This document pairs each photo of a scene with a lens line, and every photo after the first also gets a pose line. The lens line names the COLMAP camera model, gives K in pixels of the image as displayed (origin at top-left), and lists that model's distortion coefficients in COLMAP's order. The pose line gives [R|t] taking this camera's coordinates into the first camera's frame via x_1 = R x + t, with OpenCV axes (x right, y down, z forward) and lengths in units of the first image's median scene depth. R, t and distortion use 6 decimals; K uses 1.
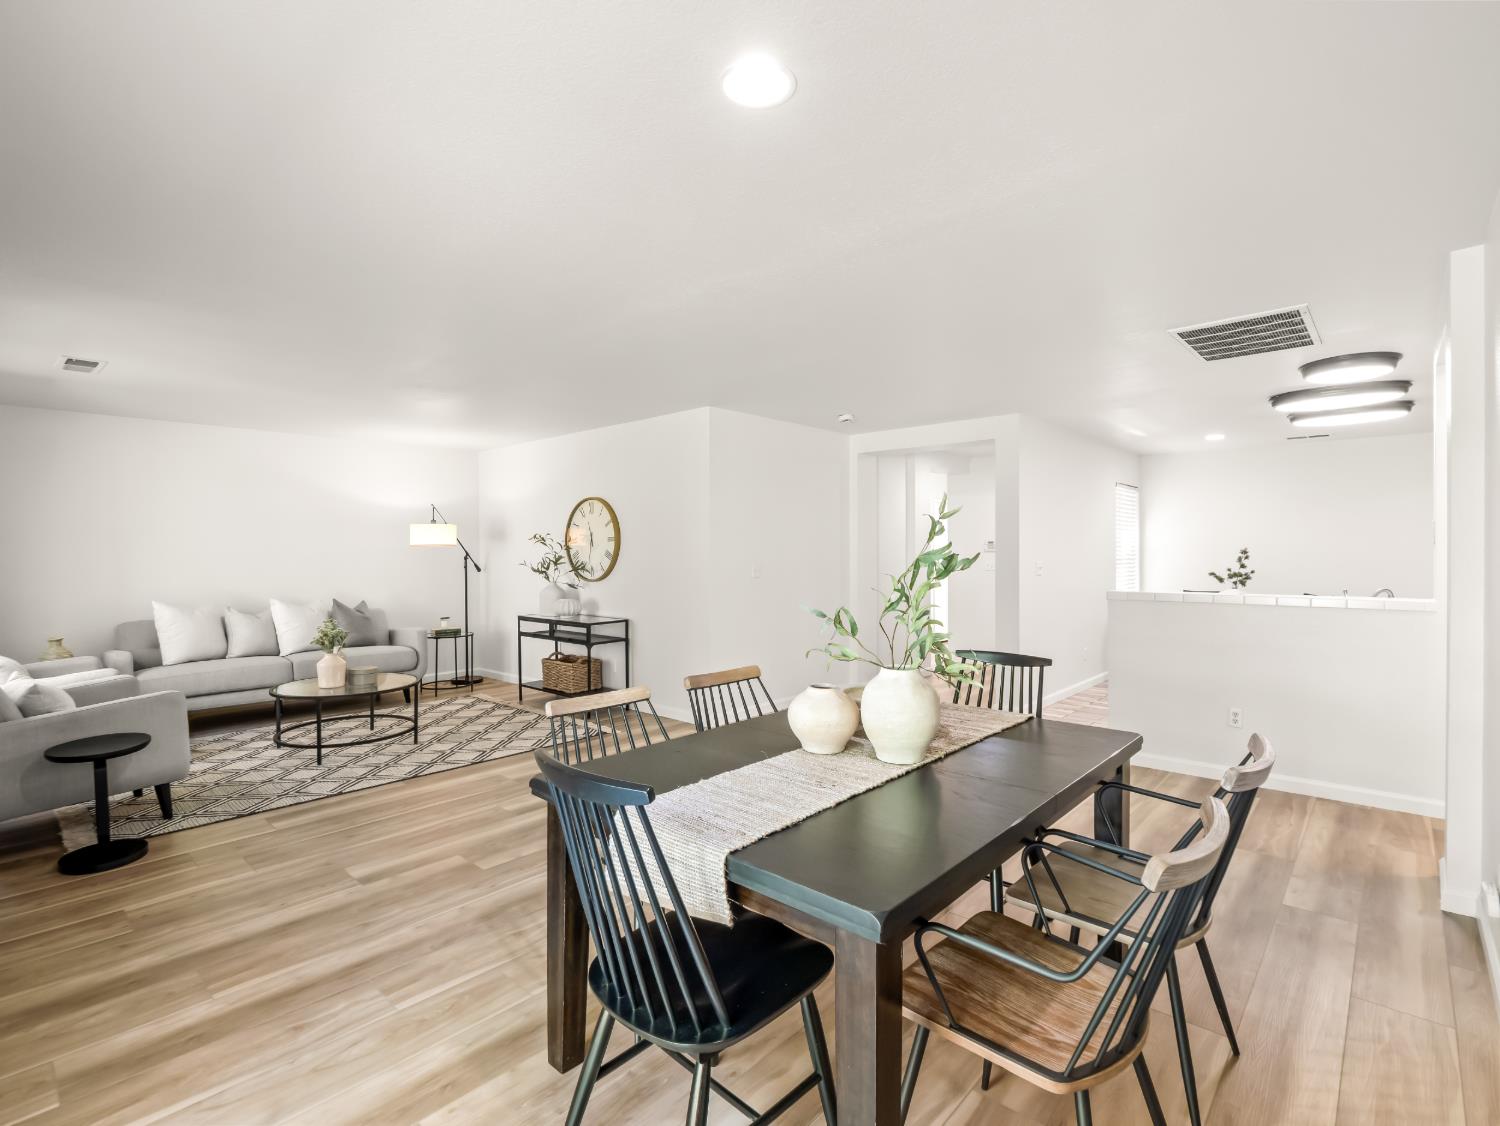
lens RADIAL K [[724.4, 0, 736.5], [0, 724.4, 556.0], [0, 0, 1]] dist [-0.011861, -0.000904]
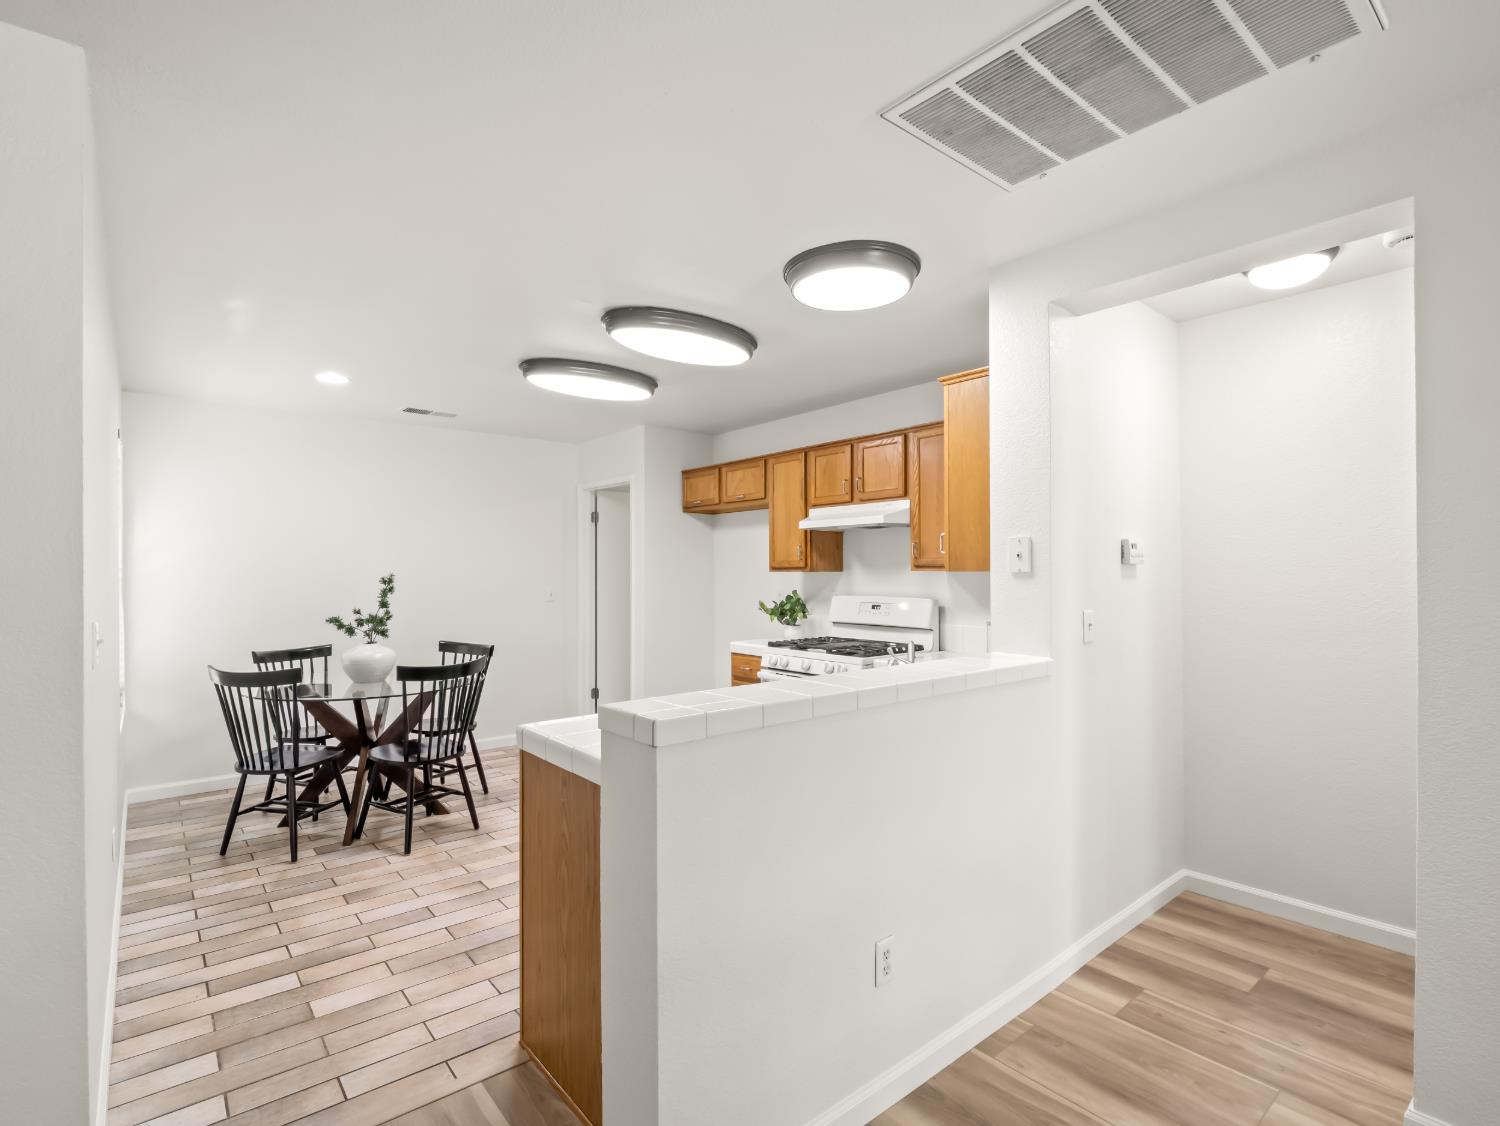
lens RADIAL K [[724.4, 0, 745.5], [0, 724.4, 571.8], [0, 0, 1]] dist [-0.011861, -0.000904]
pose [[0.129026, 0.002915, 0.991637, 0.210149], [0.006343, 0.999973, -0.003765, -0.013458], [-0.991621, 0.006776, 0.129004, 0.899343]]
